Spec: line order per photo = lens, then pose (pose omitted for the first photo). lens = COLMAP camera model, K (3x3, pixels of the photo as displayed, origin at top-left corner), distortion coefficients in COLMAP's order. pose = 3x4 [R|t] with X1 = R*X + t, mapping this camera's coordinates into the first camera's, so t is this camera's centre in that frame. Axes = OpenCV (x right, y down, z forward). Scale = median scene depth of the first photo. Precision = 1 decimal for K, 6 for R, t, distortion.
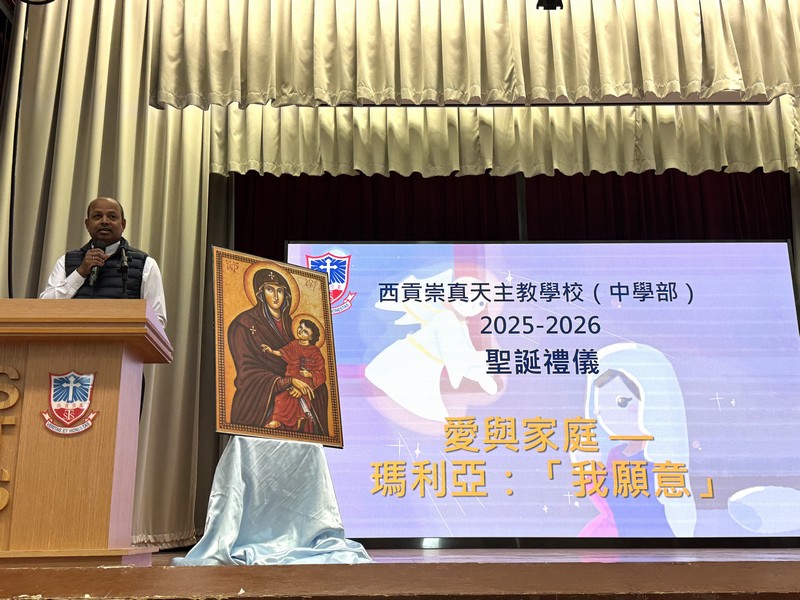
lens RADIAL K [[868.7, 0, 400.0], [0, 868.7, 300.0], [0, 0, 1]] dist [0.177422, -0.369791]
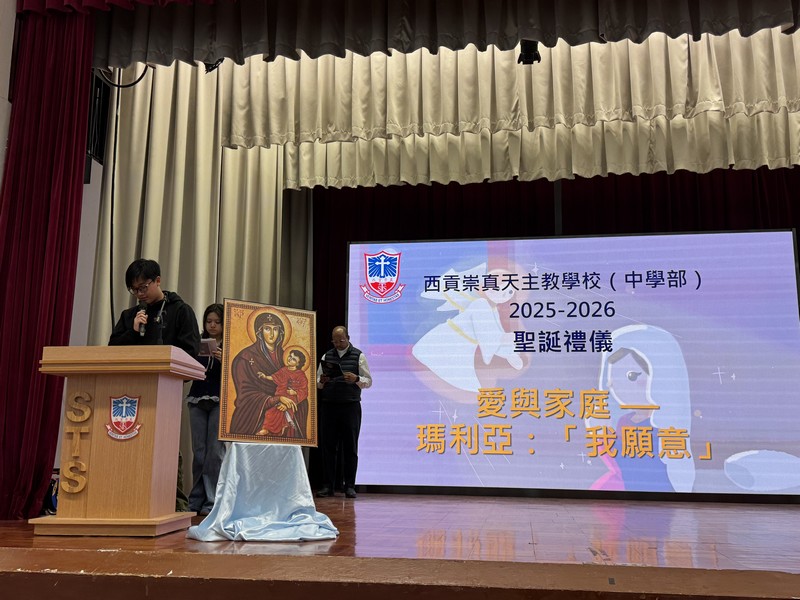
lens RADIAL K [[804.2, 0, 400.0], [0, 804.2, 300.0], [0, 0, 1]] dist [0.176476, -0.356522]
pose [[0.985970, -0.012237, -0.166474, 0.131493], [0.025025, 0.996874, 0.074939, -0.072603], [0.165036, -0.078054, 0.983194, -0.099590]]
